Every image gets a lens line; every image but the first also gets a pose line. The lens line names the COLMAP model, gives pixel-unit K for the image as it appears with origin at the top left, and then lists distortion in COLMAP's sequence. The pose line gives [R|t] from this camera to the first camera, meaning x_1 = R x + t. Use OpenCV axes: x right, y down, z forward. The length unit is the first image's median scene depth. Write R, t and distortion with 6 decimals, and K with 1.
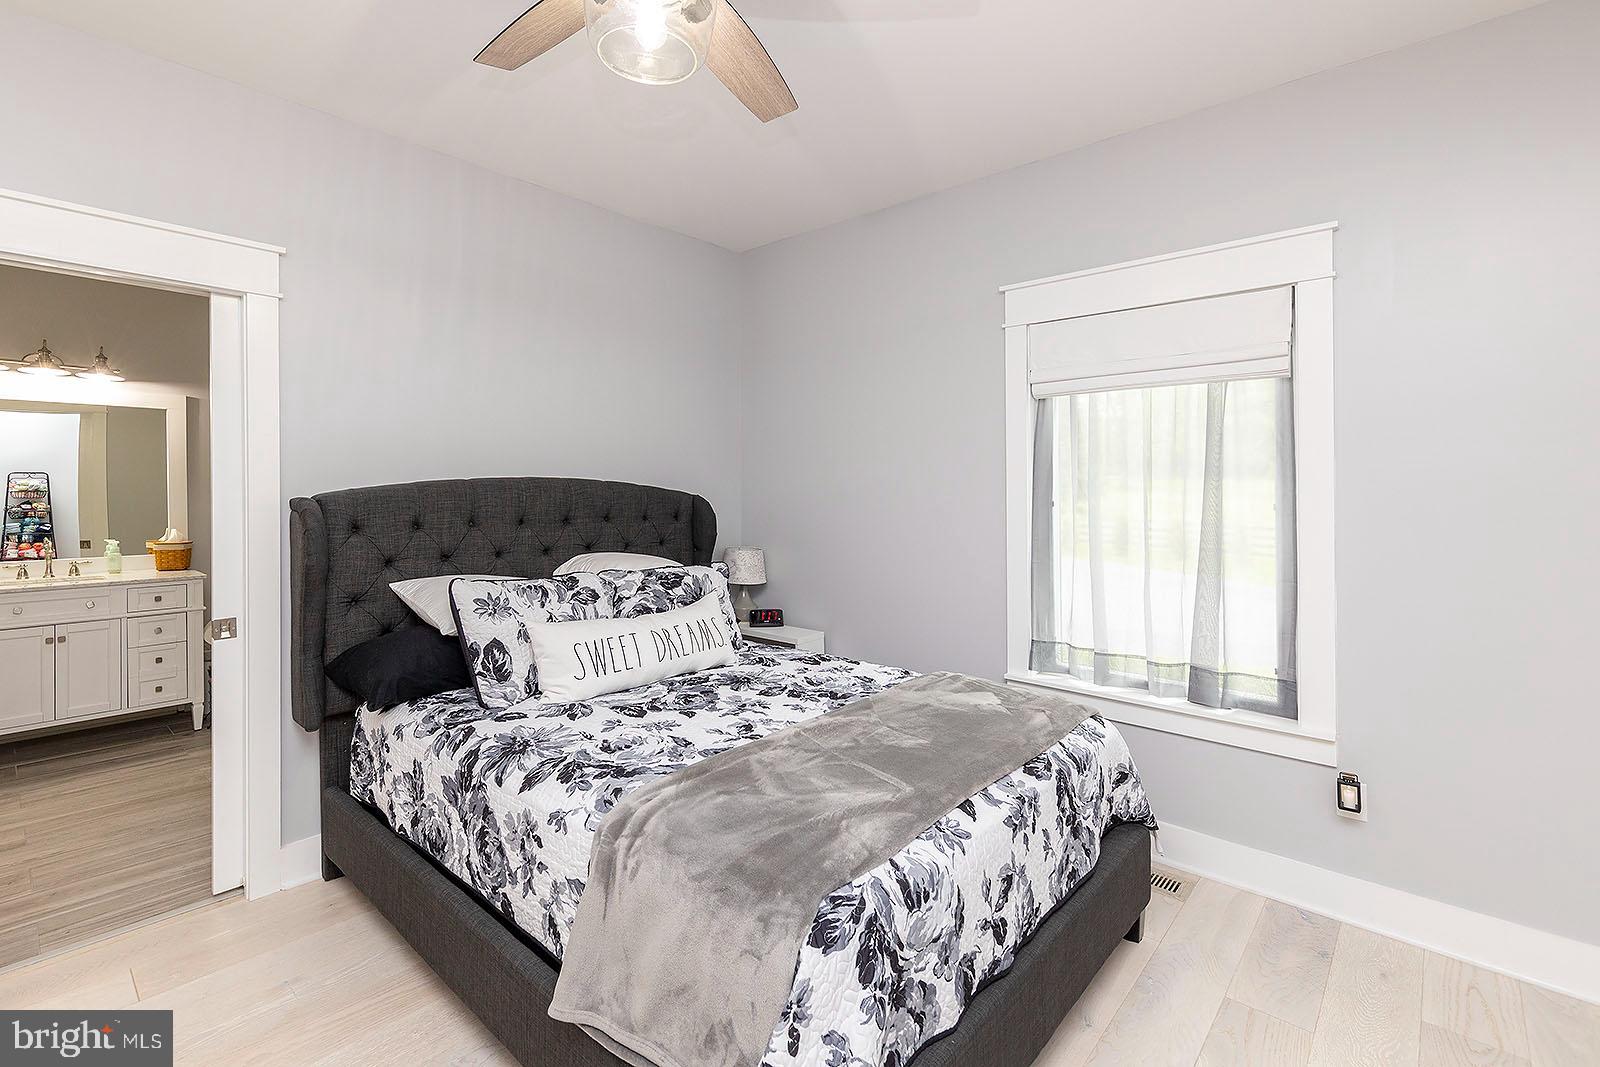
lens RADIAL K [[731.1, 0, 796.2], [0, 731.1, 482.9], [0, 0, 1]] dist [-0.000366, 0.000009]
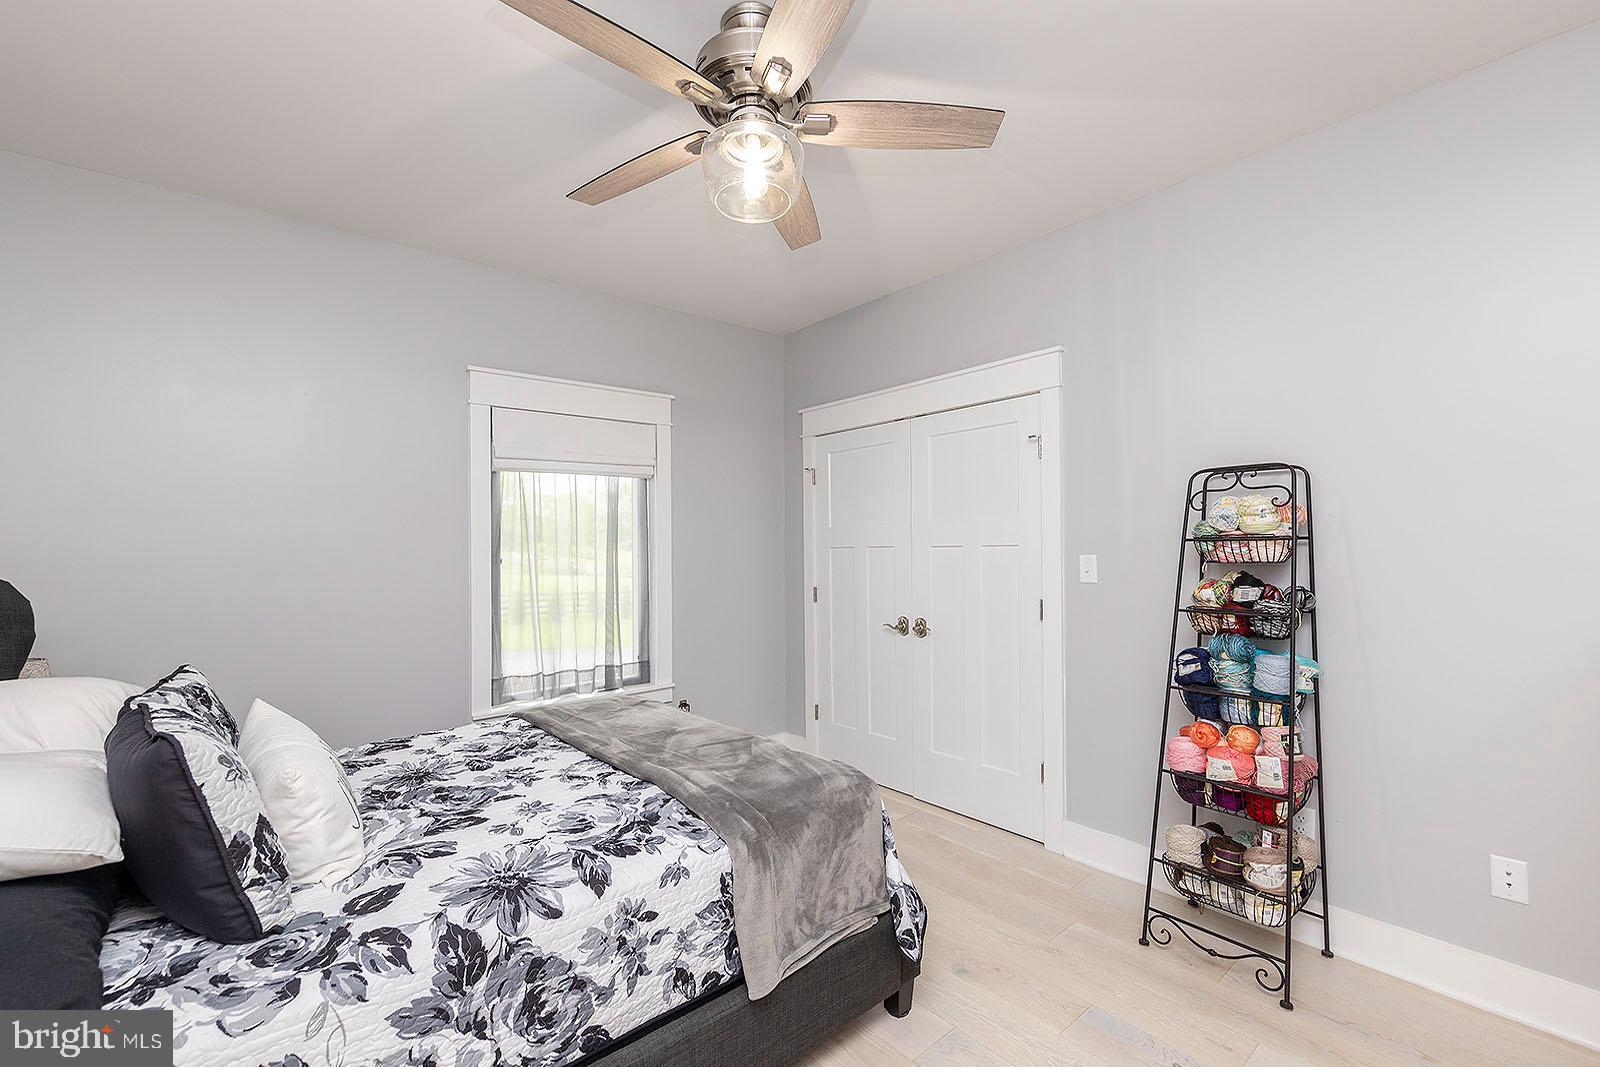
lens RADIAL K [[679.7, 0, 789.7], [0, 679.7, 536.1], [0, 0, 1]] dist [-0.001147, -0.000451]
pose [[0.129900, 0.005560, 0.991512, -0.960336], [0.012877, 0.999890, -0.007294, 0.002513], [-0.991443, 0.013715, 0.129814, 0.552137]]
